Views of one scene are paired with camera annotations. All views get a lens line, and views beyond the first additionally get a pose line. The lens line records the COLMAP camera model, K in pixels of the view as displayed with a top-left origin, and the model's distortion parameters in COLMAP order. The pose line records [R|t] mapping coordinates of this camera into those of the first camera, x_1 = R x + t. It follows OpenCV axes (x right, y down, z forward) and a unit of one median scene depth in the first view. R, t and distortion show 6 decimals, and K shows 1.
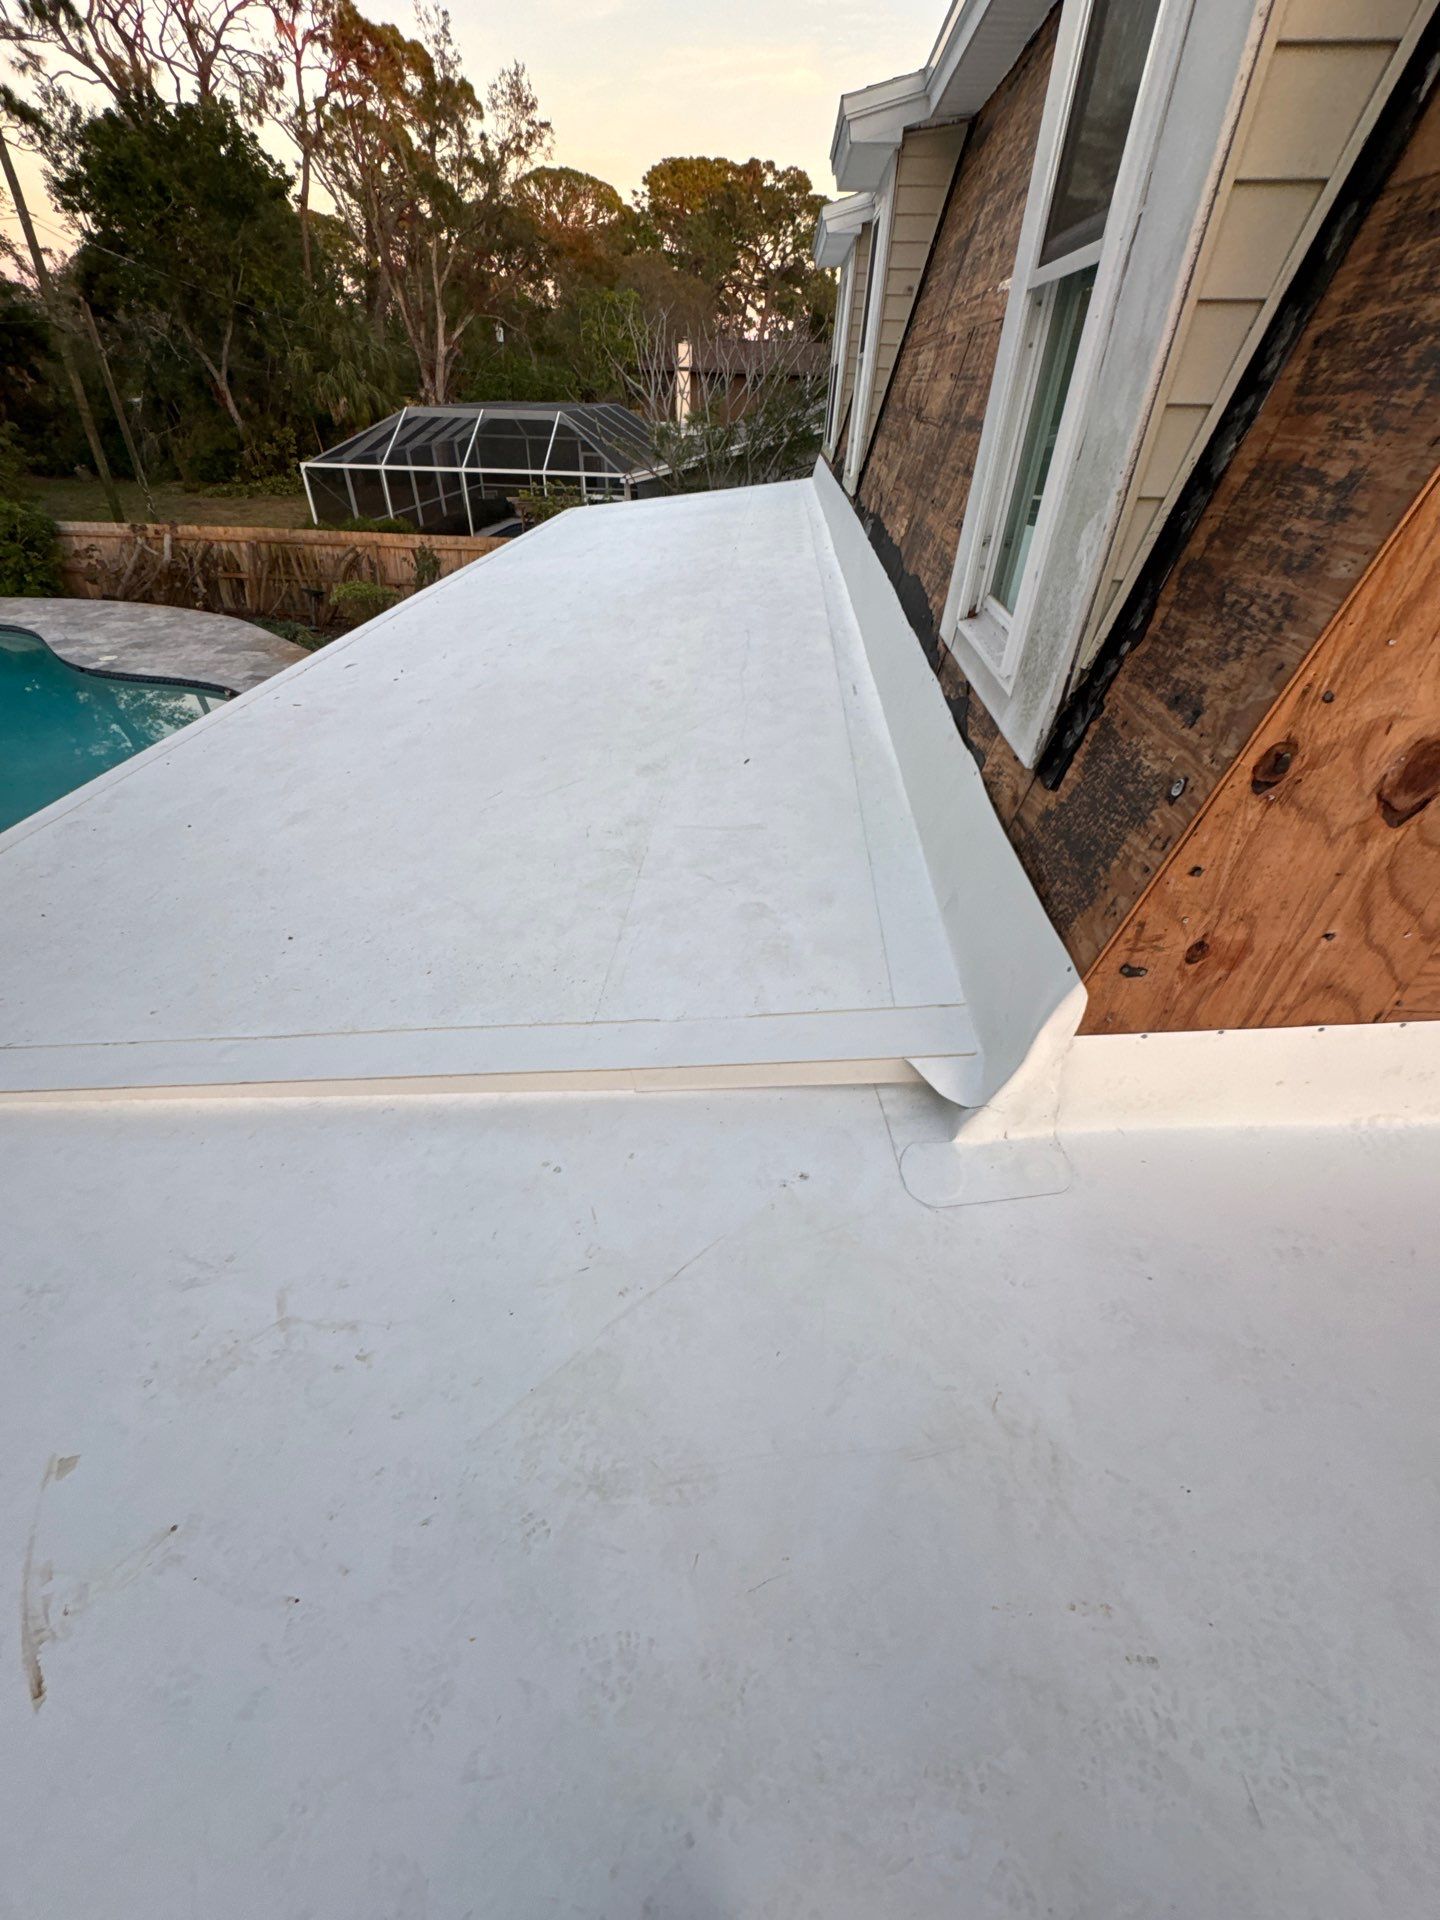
lens RADIAL K [[768.5, 0, 720.7], [0, 768.5, 957.2], [0, 0, 1]] dist [-0.003132, 0.000269]
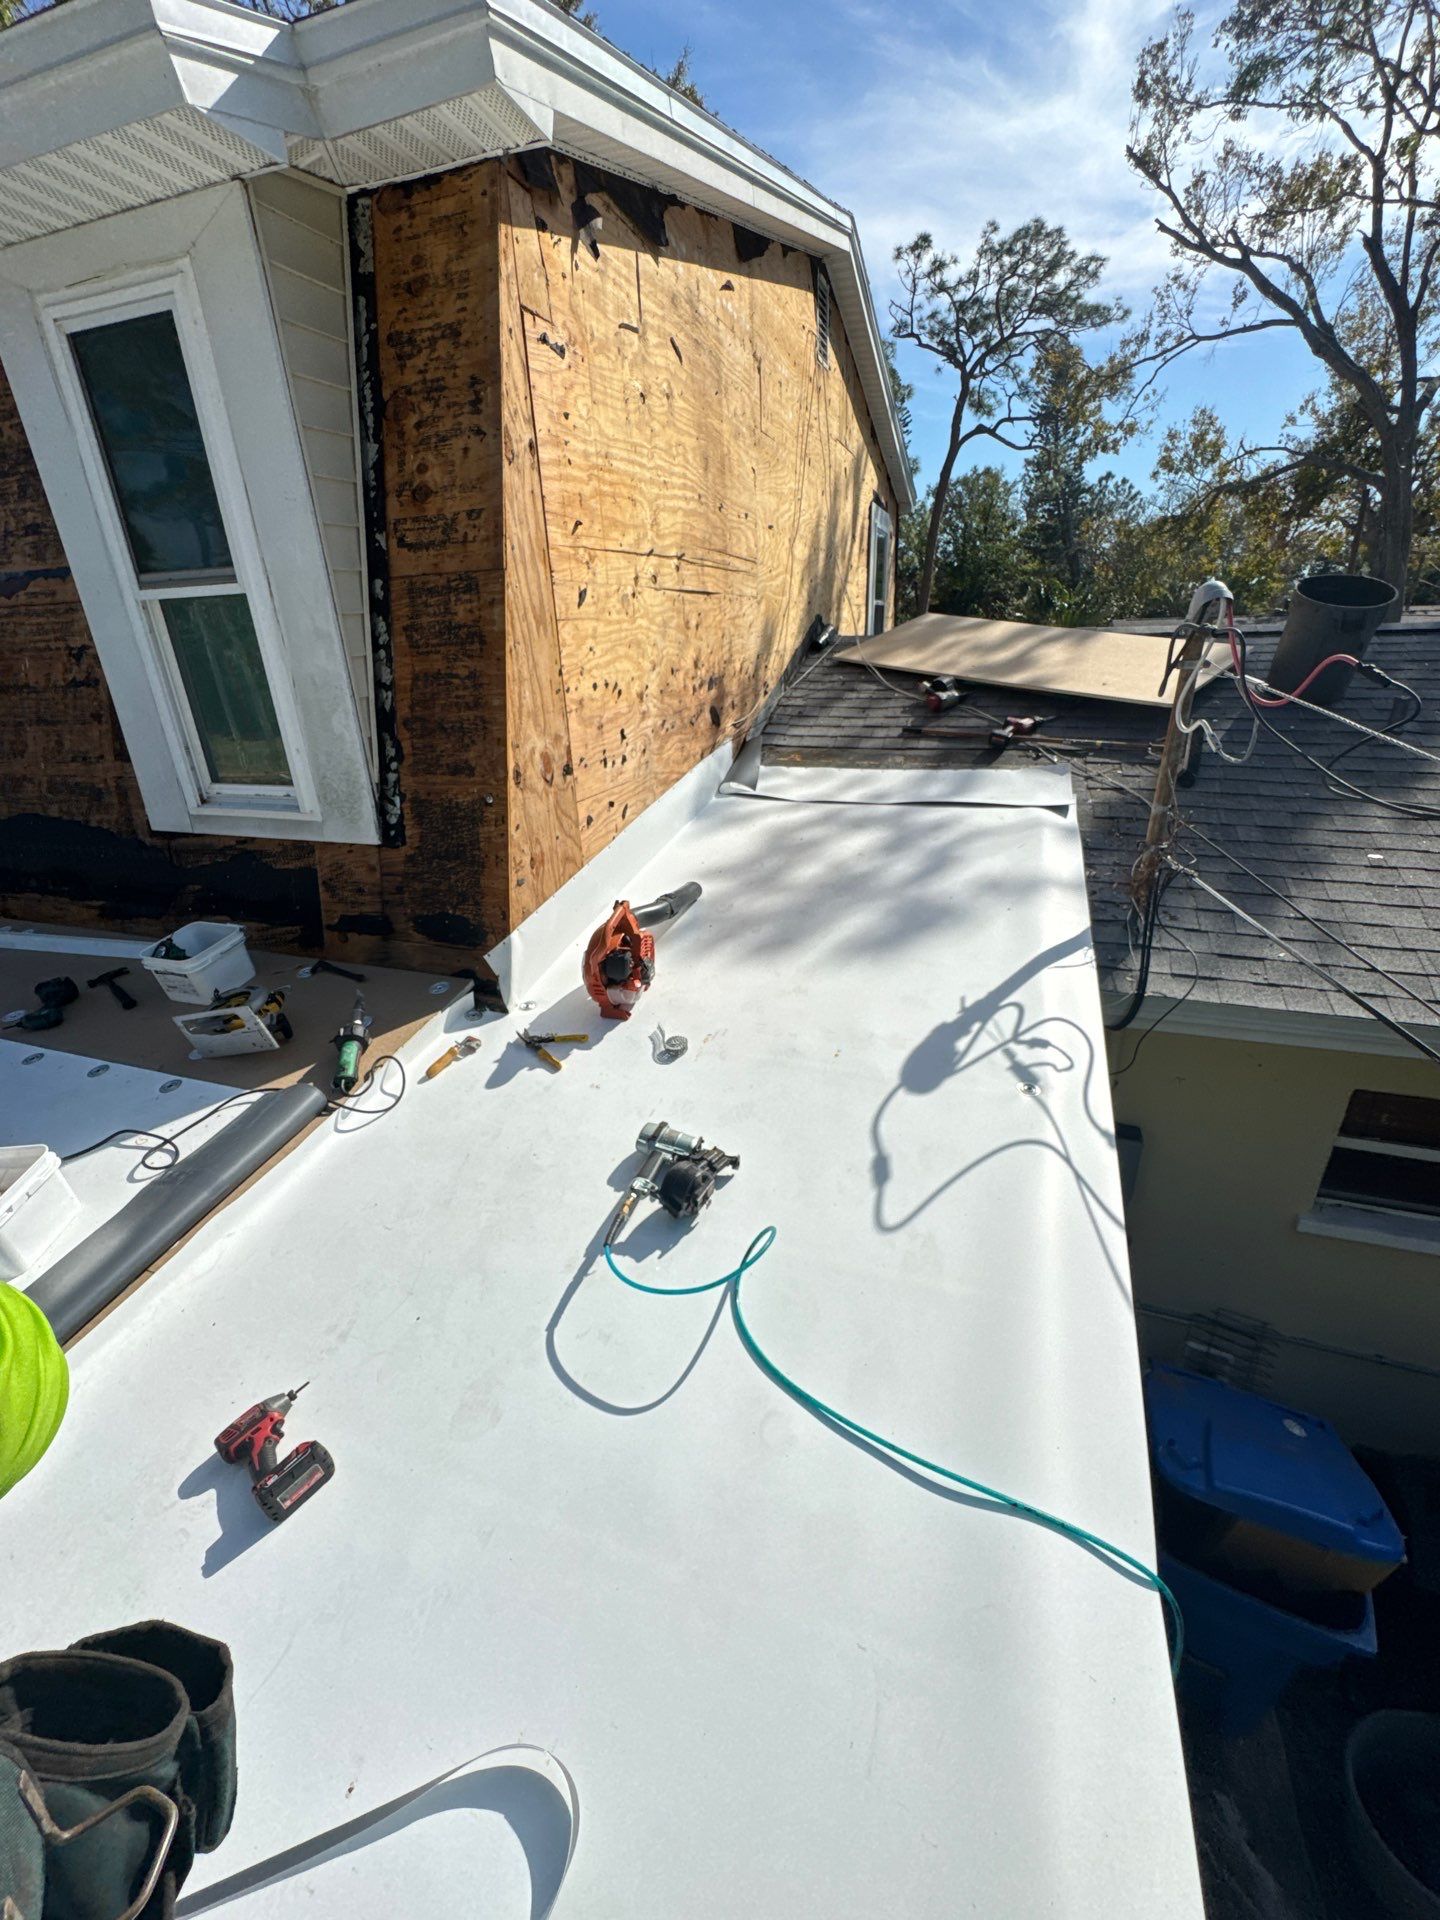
lens RADIAL K [[766.4, 0, 720.3], [0, 766.4, 958.3], [0, 0, 1]] dist [-0.002104, -0.000170]
pose [[0.265402, -0.415417, 0.870052, -0.191806], [0.608501, 0.772151, 0.183055, 0.019786], [-0.747856, 0.480844, 0.457712, -0.043752]]
